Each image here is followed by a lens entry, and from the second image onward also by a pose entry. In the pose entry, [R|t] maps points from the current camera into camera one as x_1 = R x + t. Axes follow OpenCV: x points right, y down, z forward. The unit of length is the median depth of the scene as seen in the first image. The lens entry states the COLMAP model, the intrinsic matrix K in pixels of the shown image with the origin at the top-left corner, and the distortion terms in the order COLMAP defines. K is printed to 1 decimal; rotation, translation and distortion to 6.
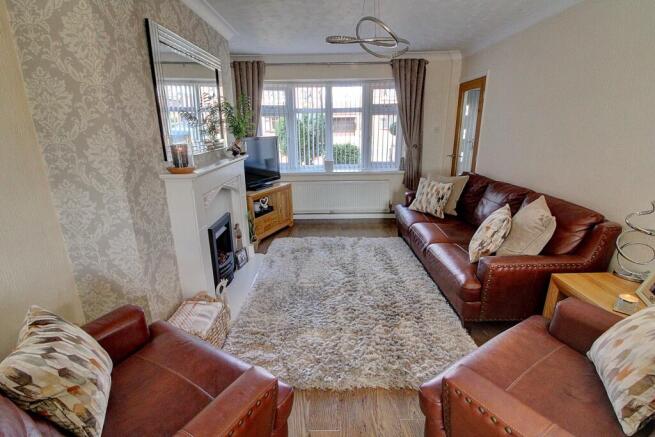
lens RADIAL K [[309.1, 0, 321.9], [0, 309.1, 216.7], [0, 0, 1]] dist [-0.004078, -0.010331]
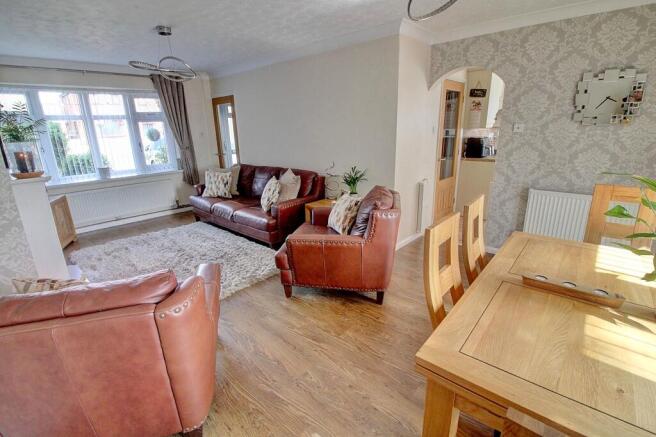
lens RADIAL K [[309.6, 0, 330.6], [0, 309.6, 219.2], [0, 0, 1]] dist [-0.004078, -0.010331]
pose [[0.671798, -0.213252, 0.709374, -0.309047], [0.220702, 0.971792, 0.083128, 0.081331], [-0.707091, 0.100715, 0.699913, -0.268562]]
